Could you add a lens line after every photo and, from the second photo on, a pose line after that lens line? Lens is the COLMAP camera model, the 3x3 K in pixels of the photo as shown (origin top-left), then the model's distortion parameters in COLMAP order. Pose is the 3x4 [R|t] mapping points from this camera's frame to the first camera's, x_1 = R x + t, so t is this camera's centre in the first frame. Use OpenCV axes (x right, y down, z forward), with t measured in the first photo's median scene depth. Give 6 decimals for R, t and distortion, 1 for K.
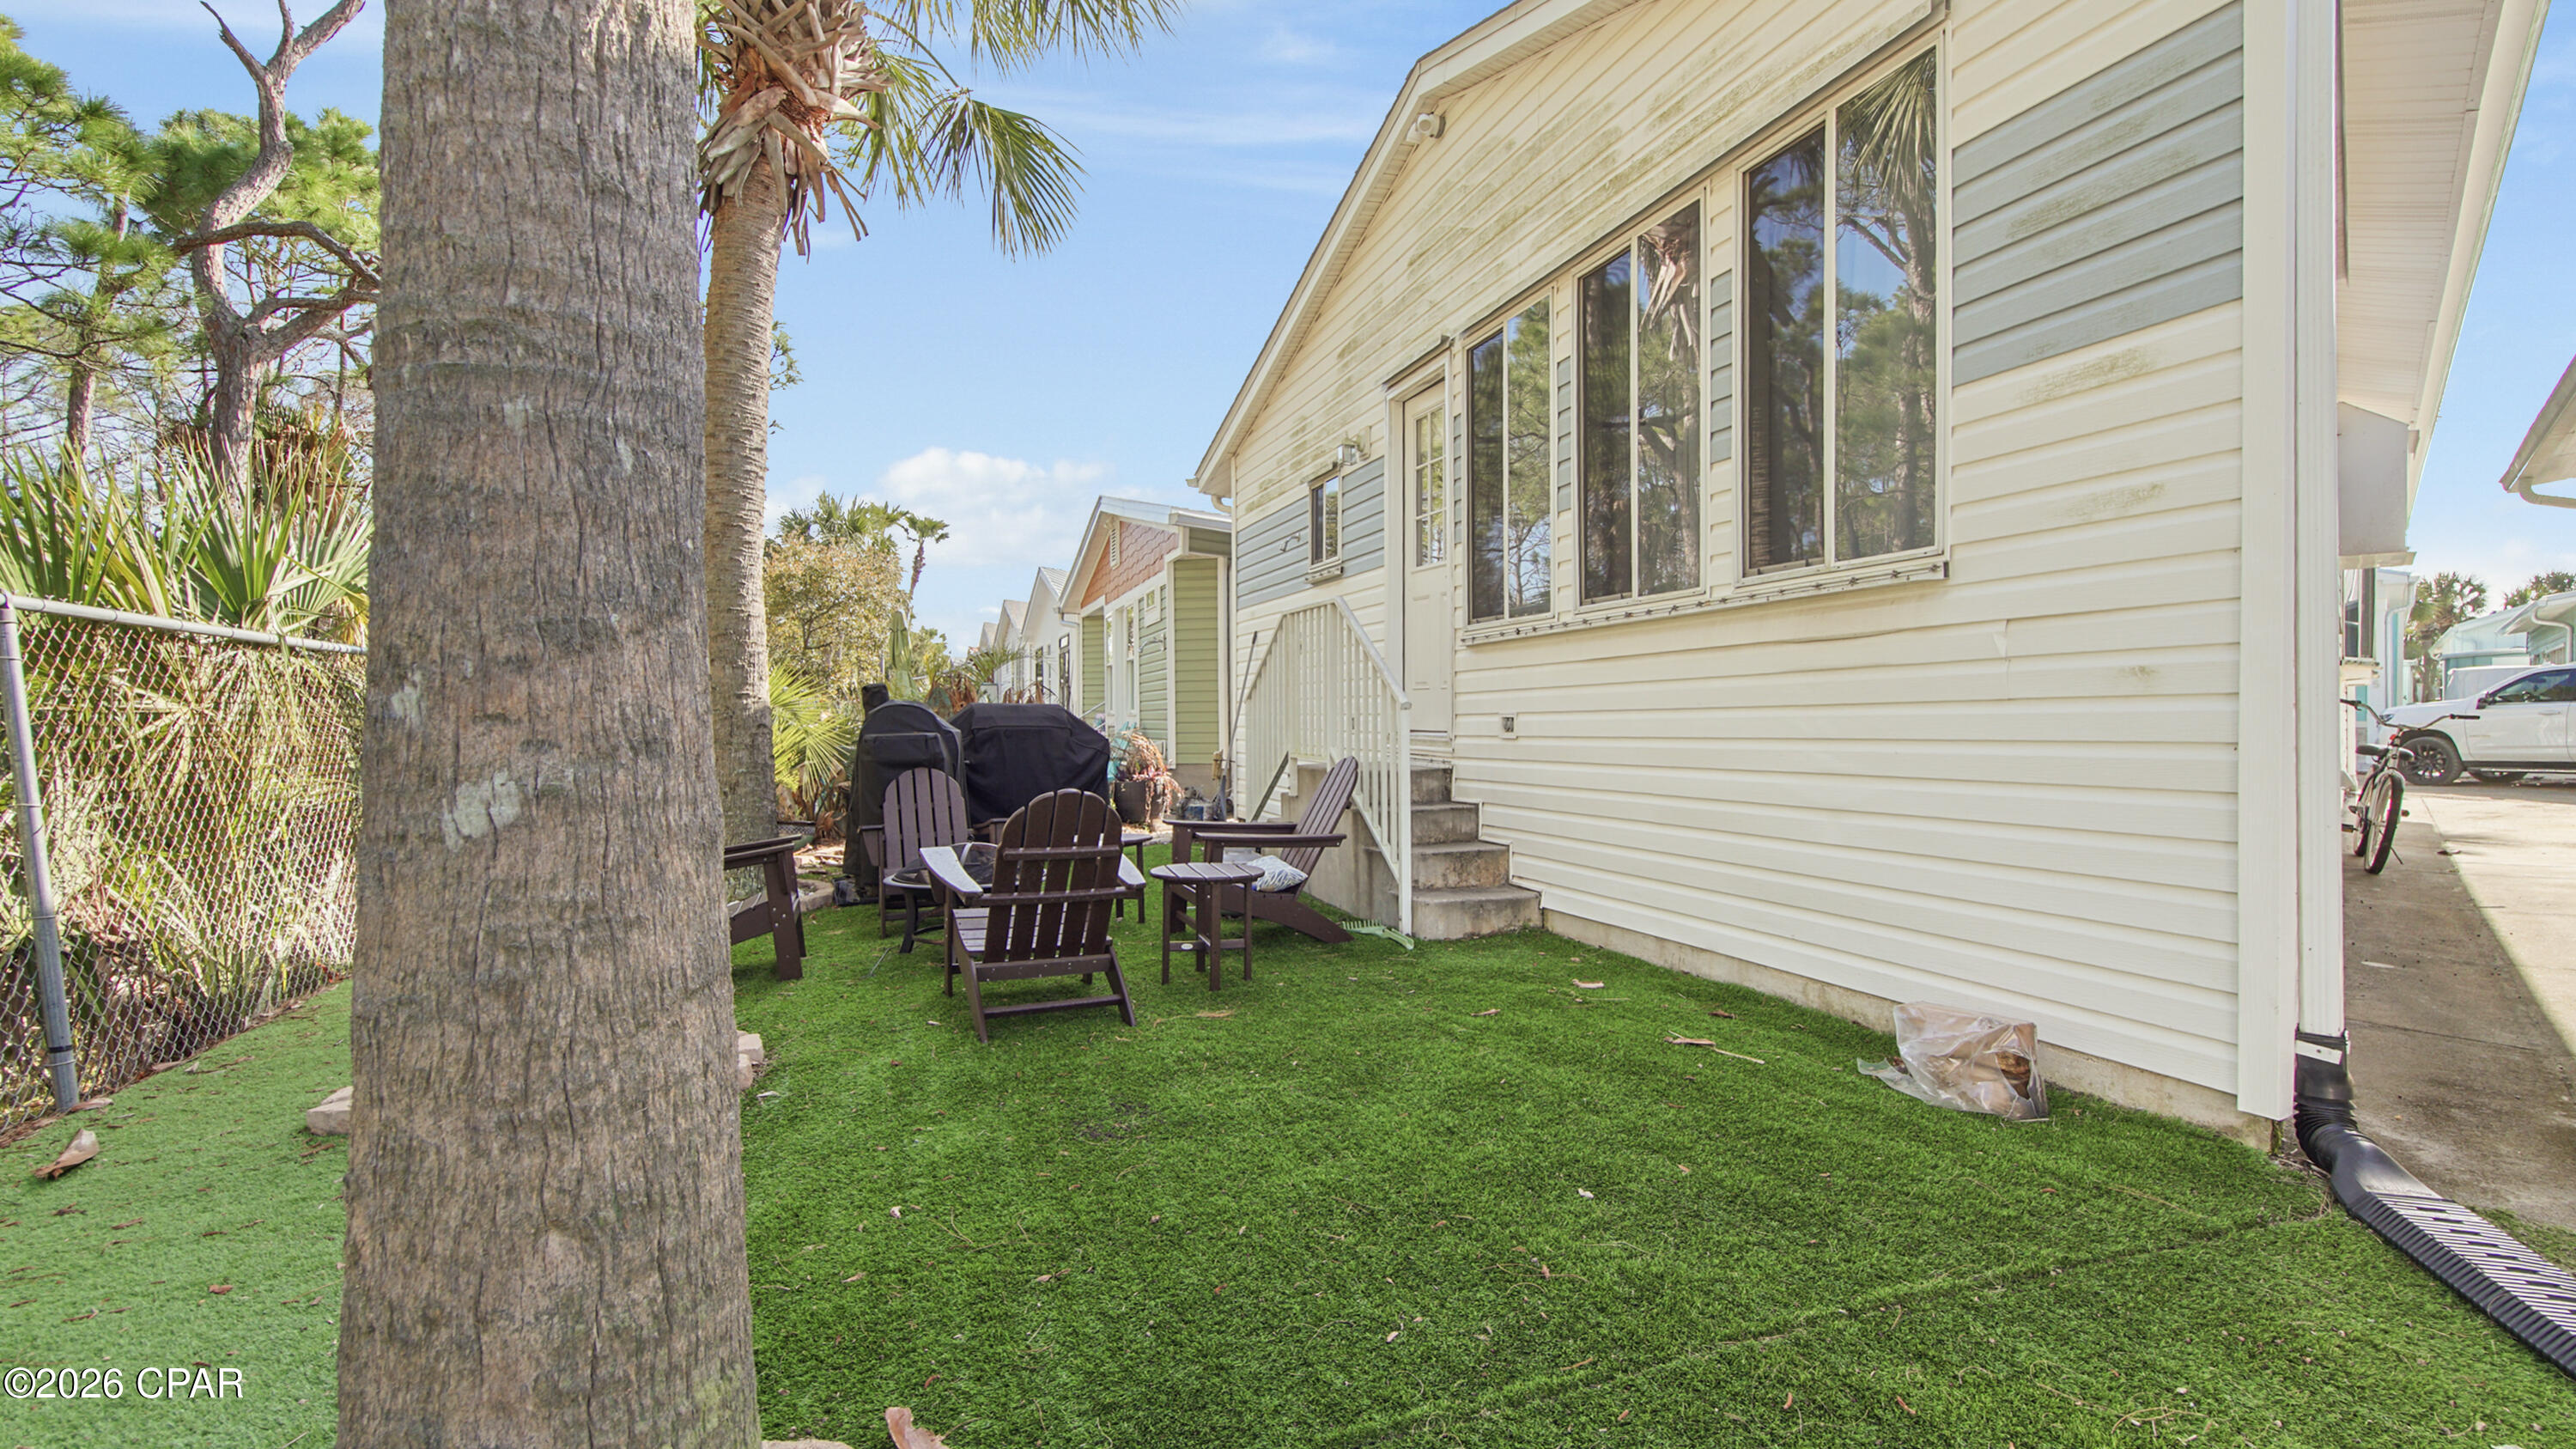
lens RADIAL K [[1136.1, 0, 1290.9], [0, 1136.1, 724.9], [0, 0, 1]] dist [-0.001643, 0.000603]
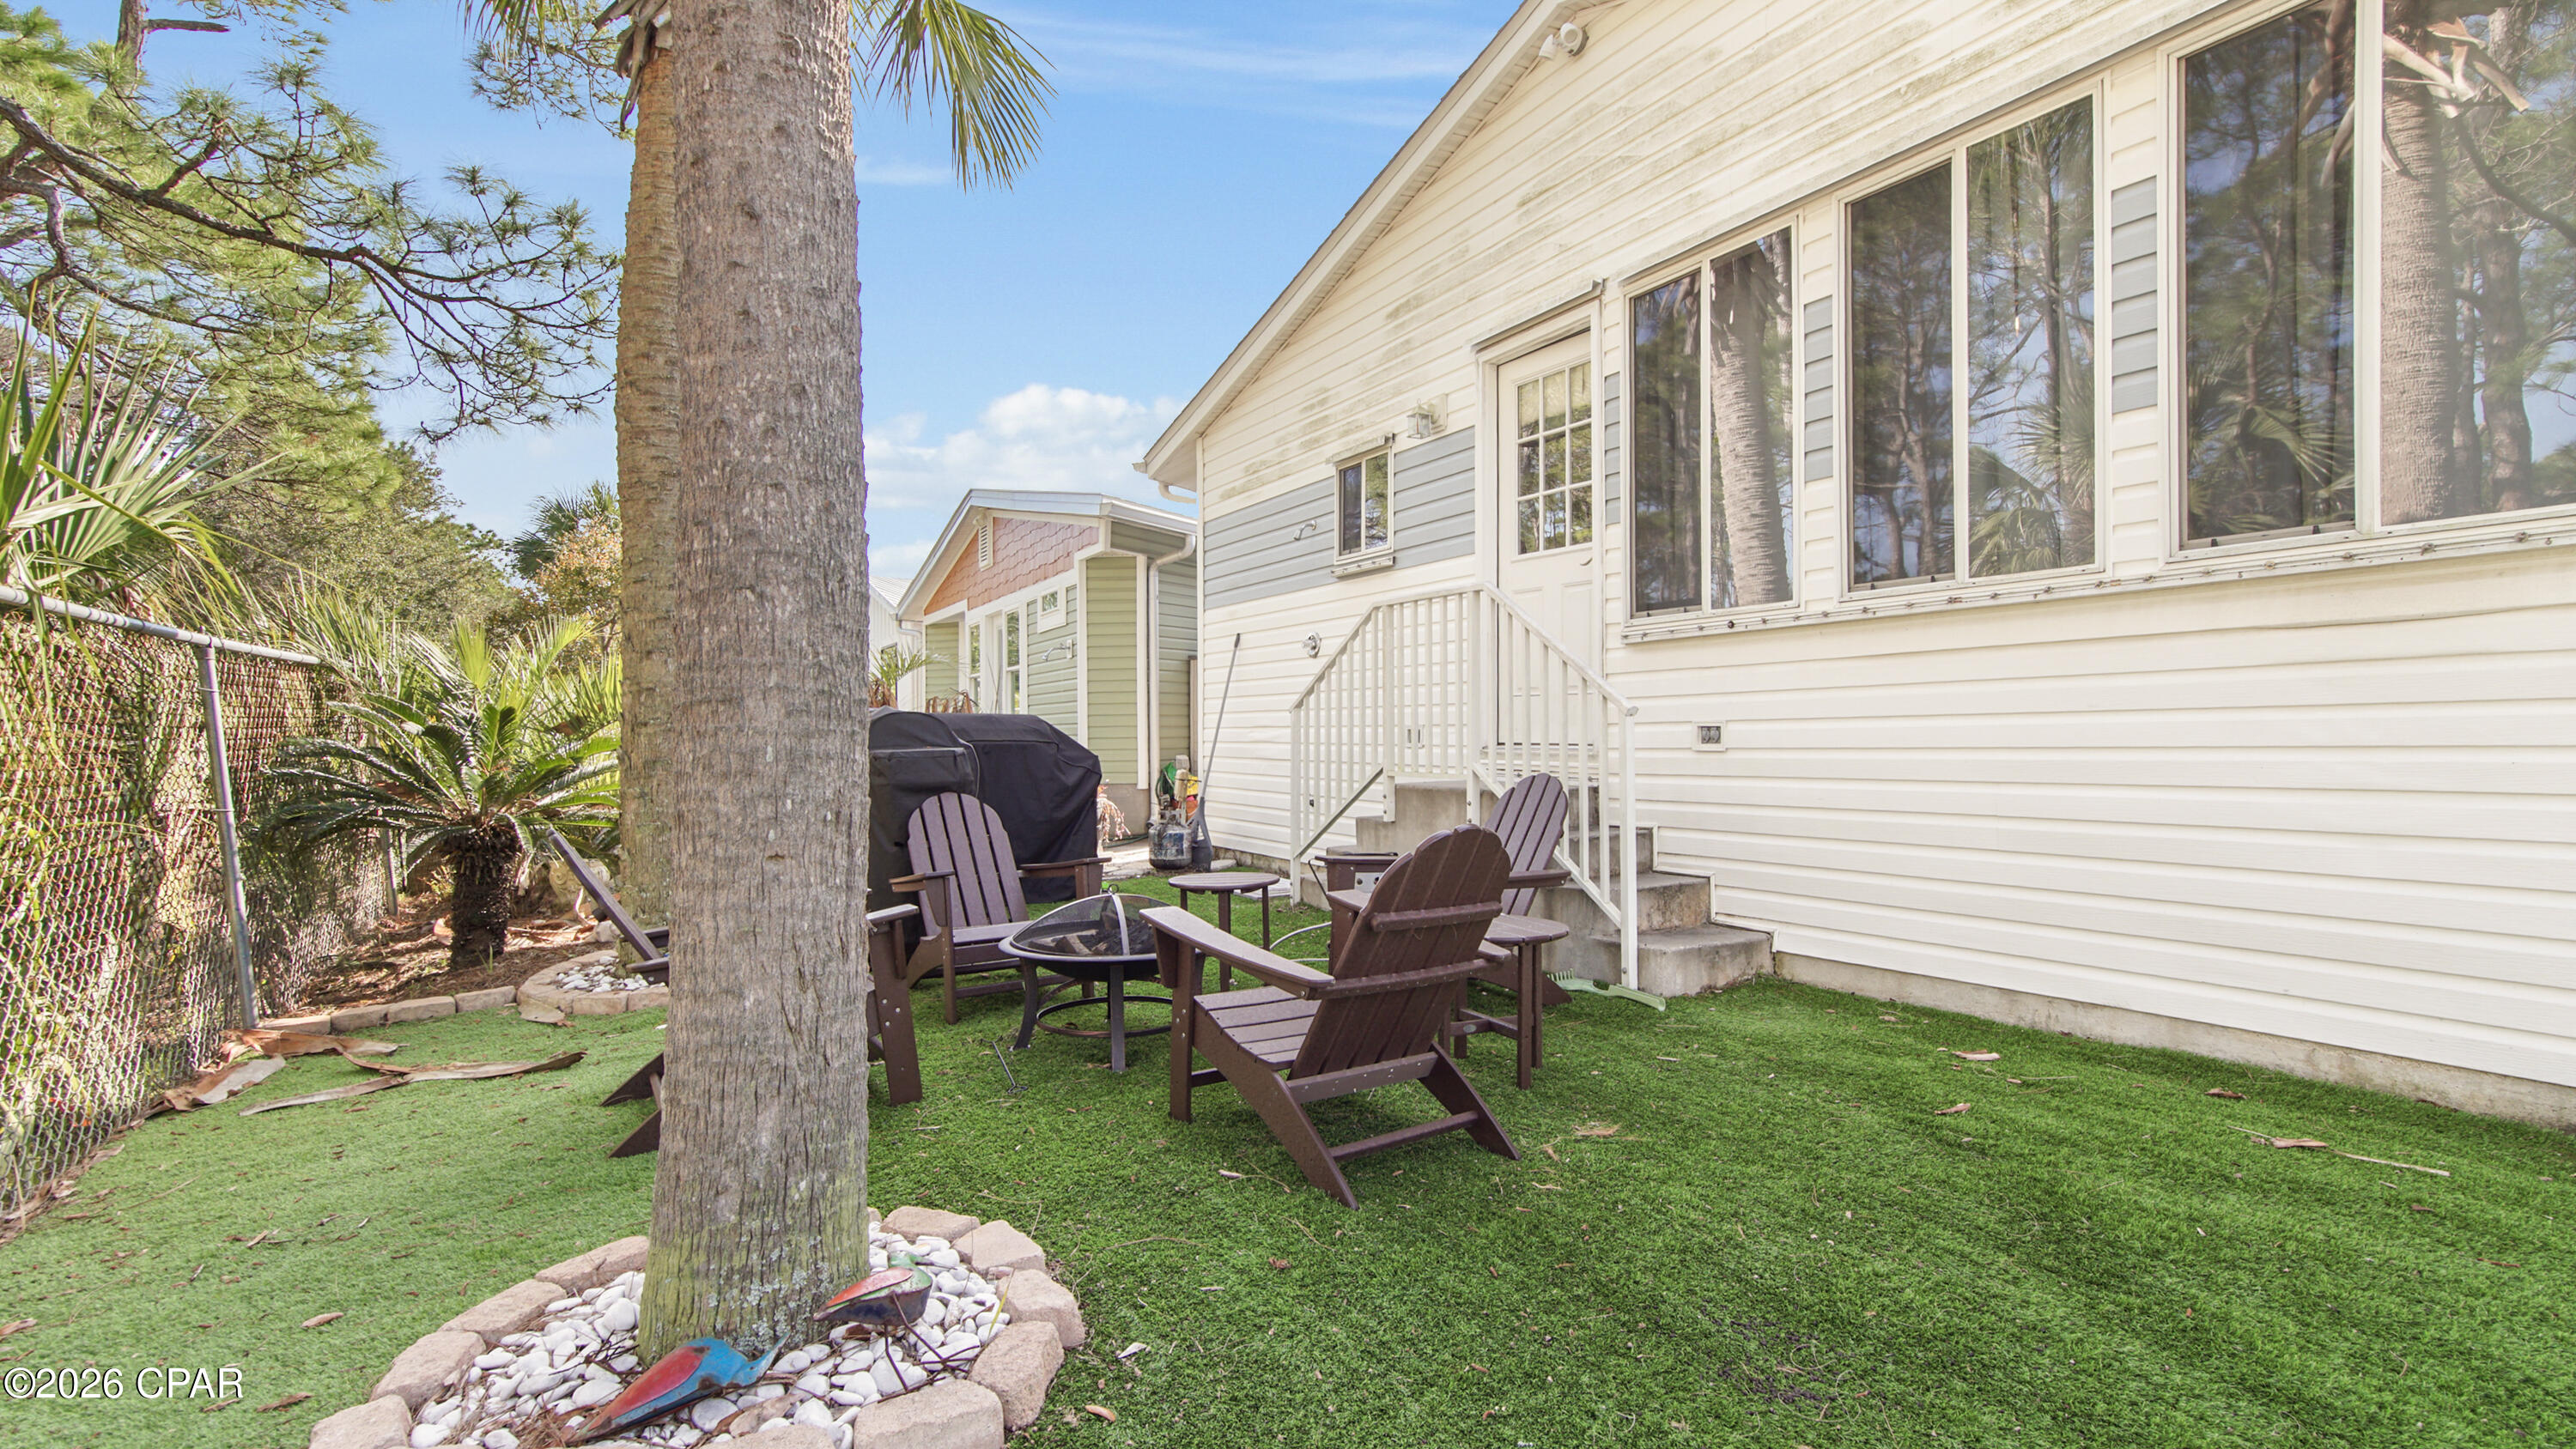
lens RADIAL K [[1135.7, 0, 1284.3], [0, 1135.7, 730.4], [0, 0, 1]] dist [-0.001643, 0.000603]
pose [[0.983884, -0.001109, 0.178803, -0.275562], [0.003119, 0.999935, -0.010961, 0.004806], [-0.178780, 0.011342, 0.983824, 0.225313]]
